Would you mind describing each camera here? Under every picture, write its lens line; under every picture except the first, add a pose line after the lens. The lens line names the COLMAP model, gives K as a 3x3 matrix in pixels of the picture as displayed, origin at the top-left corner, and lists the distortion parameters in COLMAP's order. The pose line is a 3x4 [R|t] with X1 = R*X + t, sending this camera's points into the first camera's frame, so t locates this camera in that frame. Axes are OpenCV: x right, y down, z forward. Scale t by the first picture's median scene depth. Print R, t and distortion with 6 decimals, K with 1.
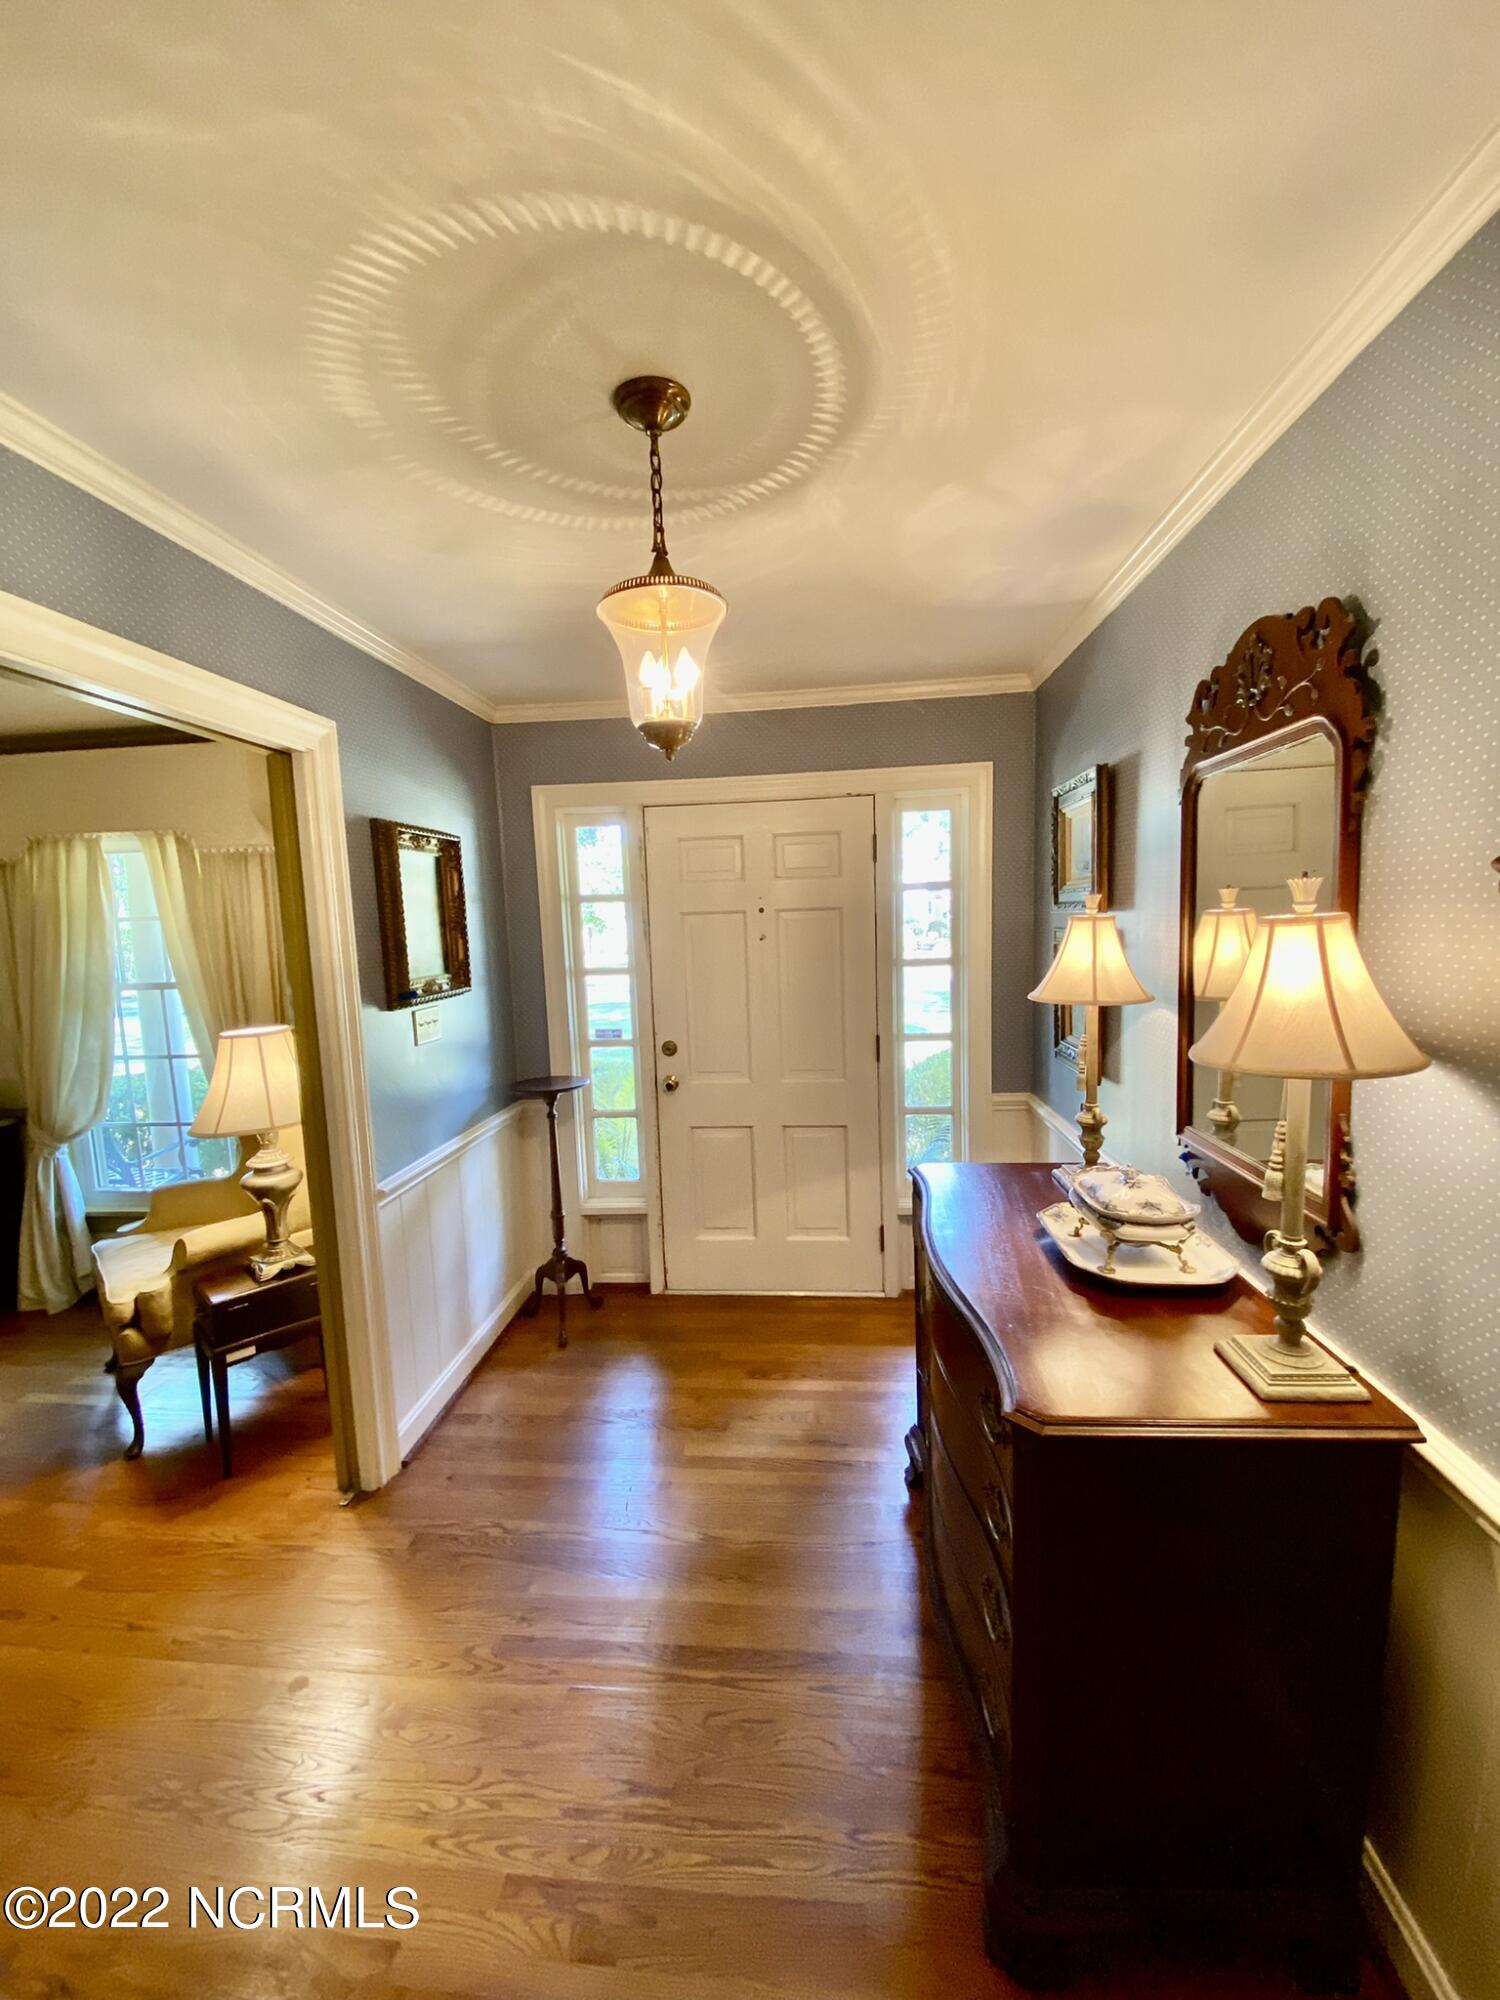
lens RADIAL K [[810.3, 0, 750.0], [0, 810.3, 1000.0], [0, 0, 1]] dist [0.032376, -0.024335]
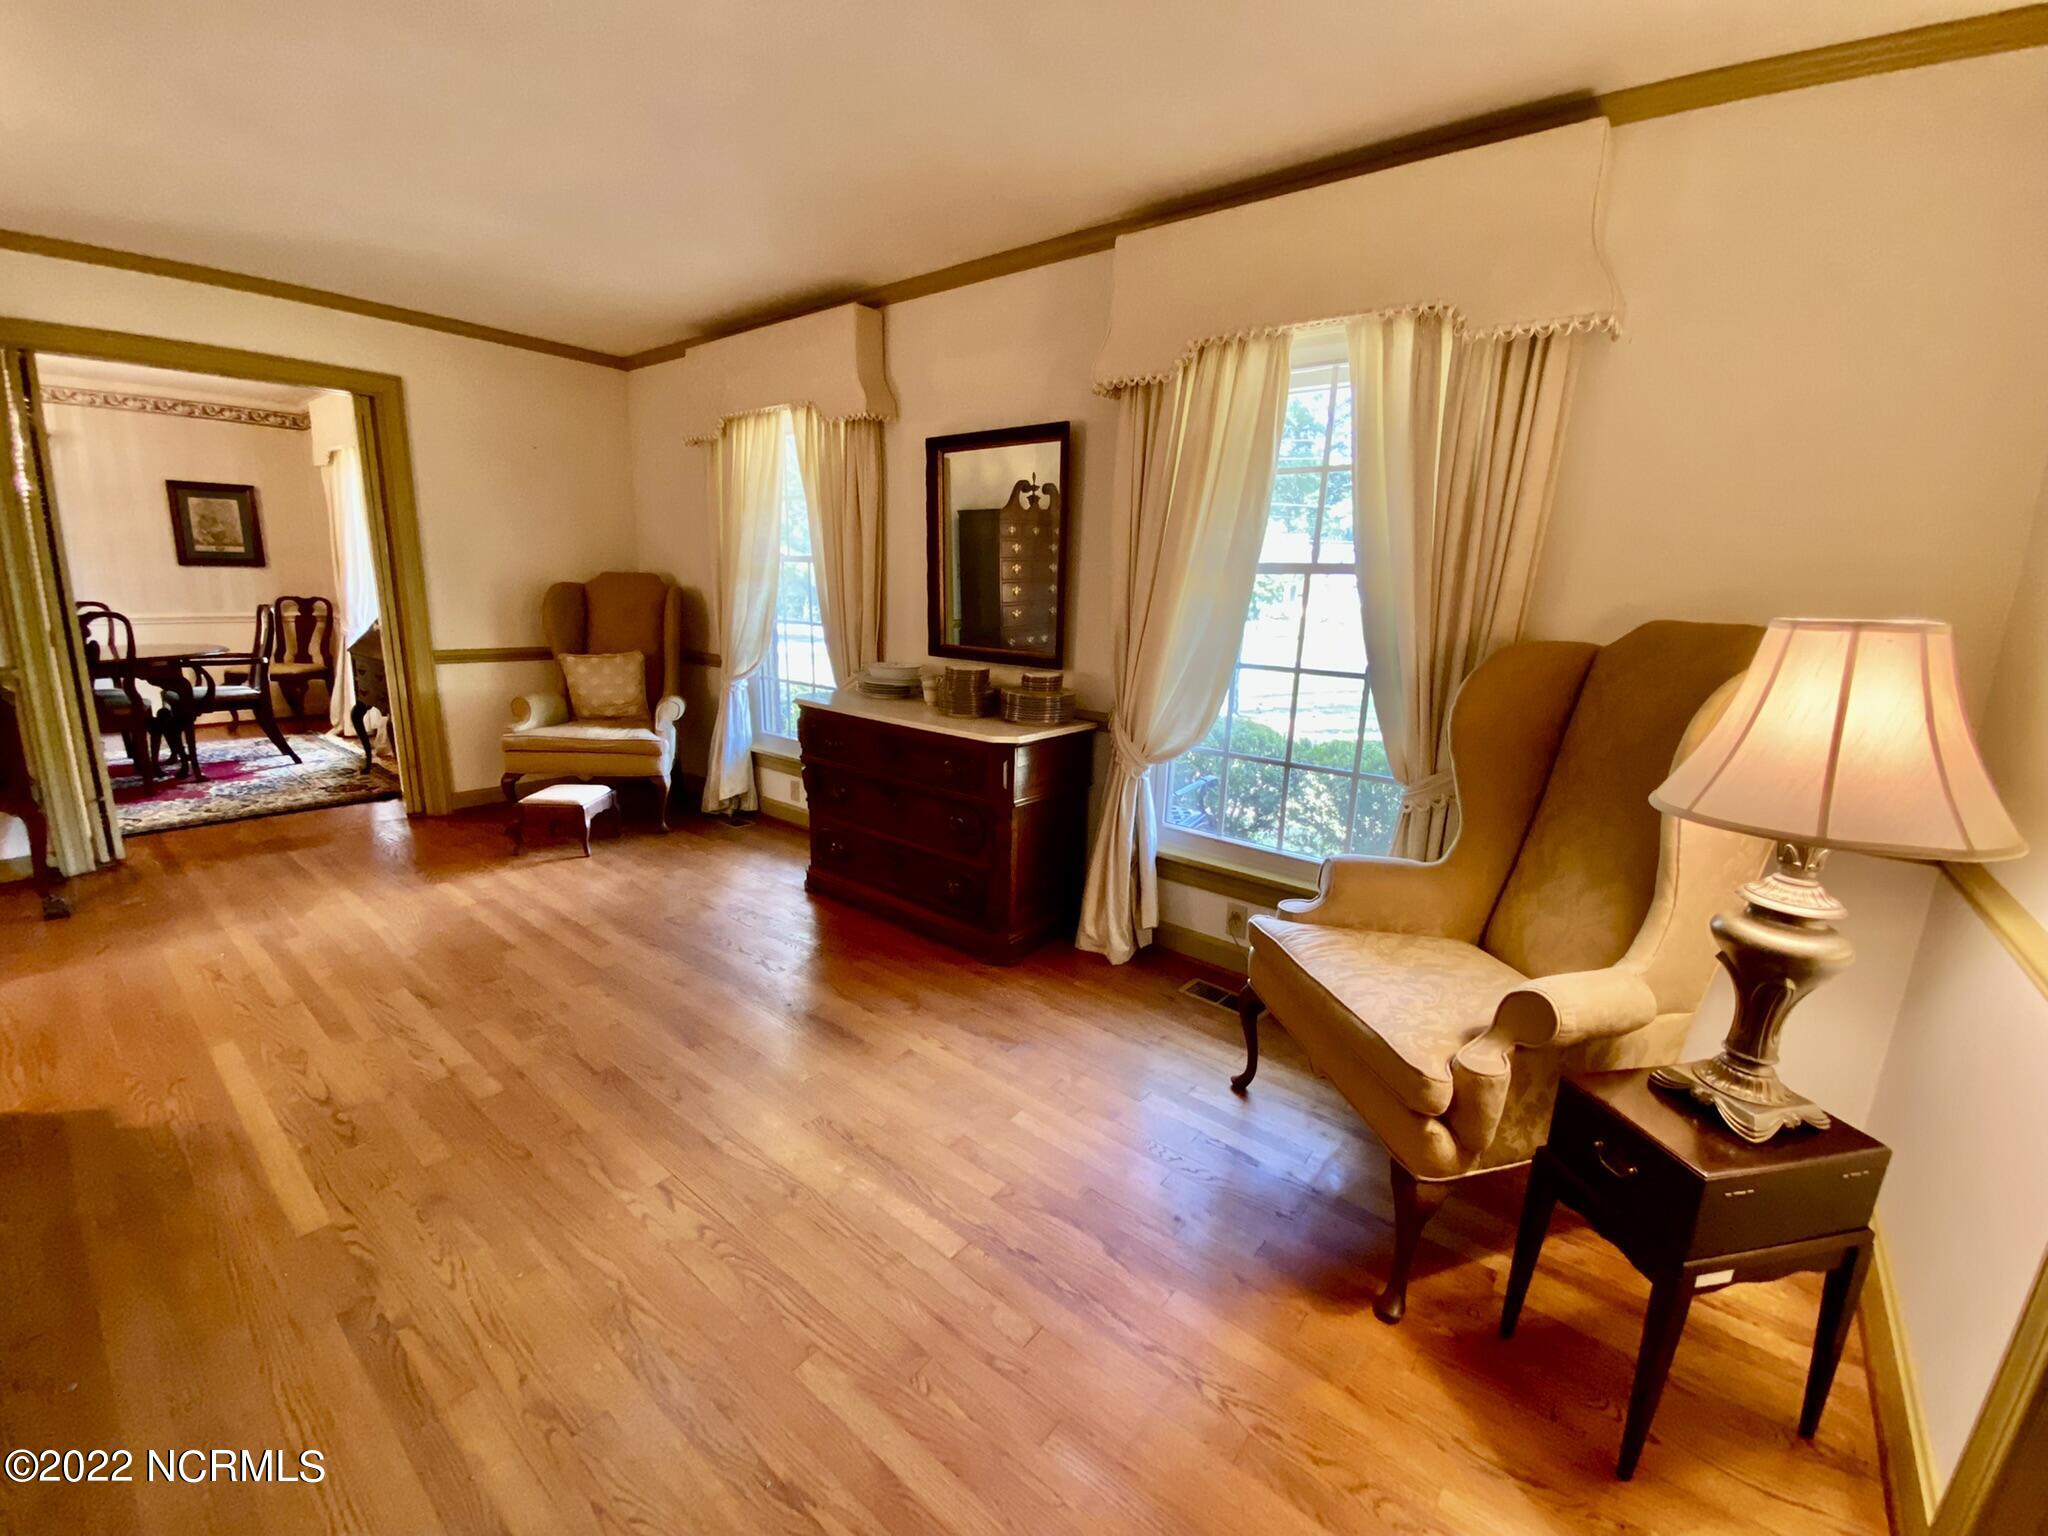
lens RADIAL K [[838.6, 0, 1024.0], [0, 838.6, 768.0], [0, 0, 1]] dist [0.027581, -0.025393]
pose [[0.824849, 0.178021, -0.536594, -0.532131], [-0.114775, 0.982095, 0.149388, 0.076658], [0.553580, -0.061635, 0.830512, 0.270583]]
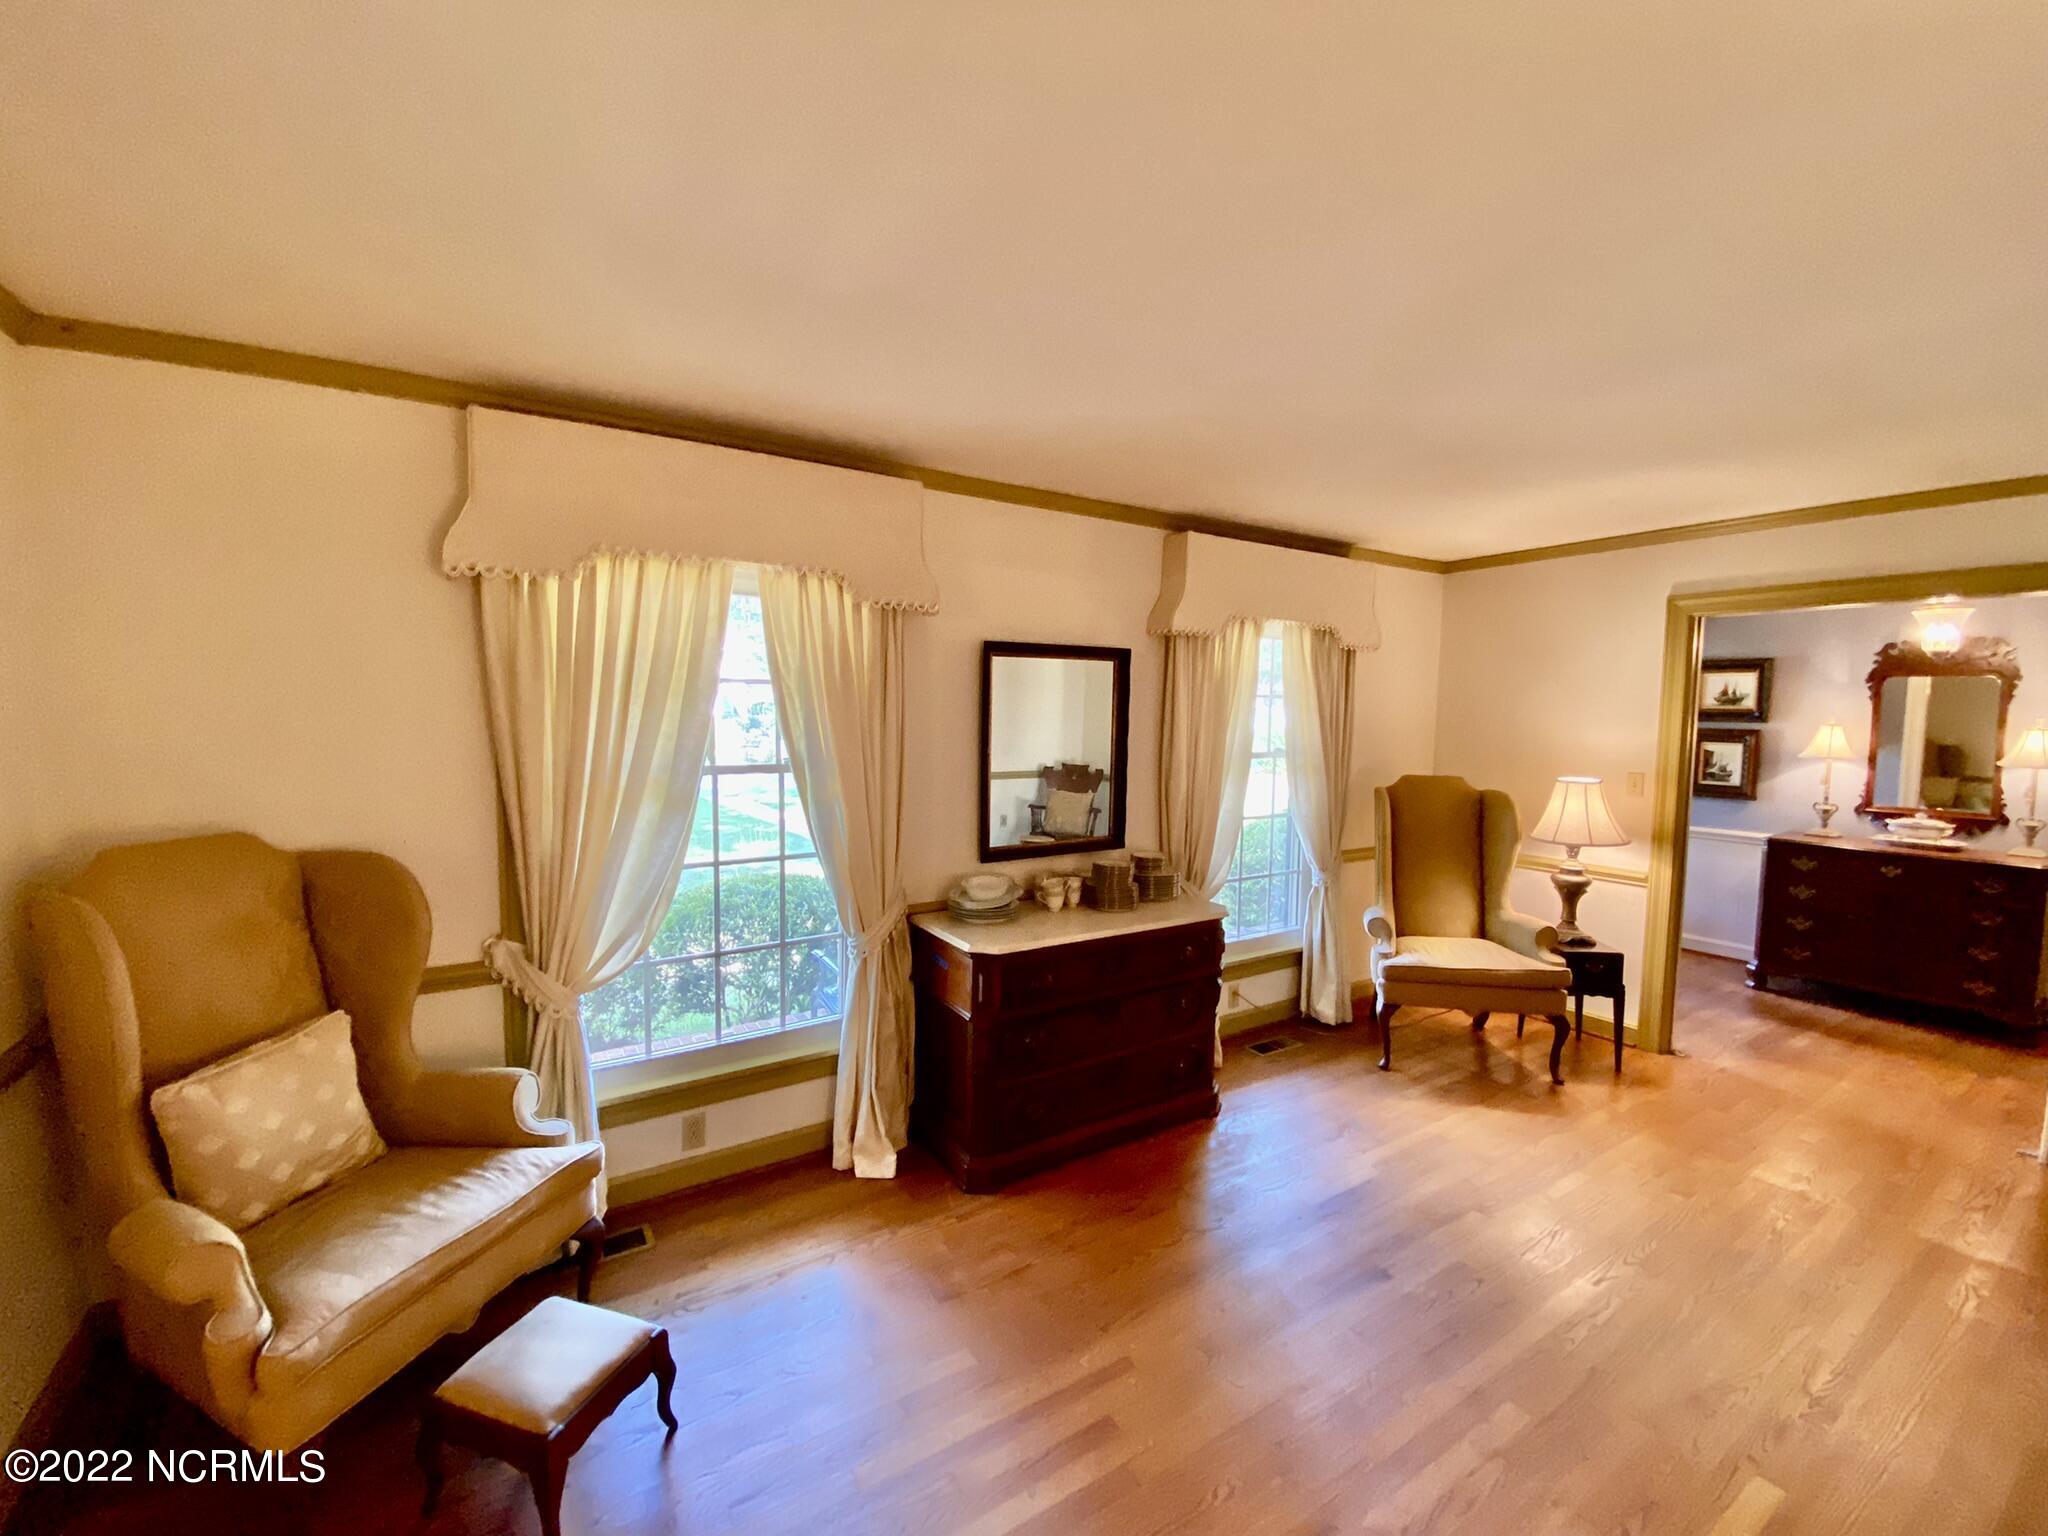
lens RADIAL K [[820.7, 0, 1021.1], [0, 820.7, 767.2], [0, 0, 1]] dist [0.025669, -0.023828]
pose [[0.798180, -0.007434, 0.602374, -1.715293], [0.028110, 0.999294, -0.024915, 0.022807], [-0.601763, 0.036819, 0.797825, 0.299166]]
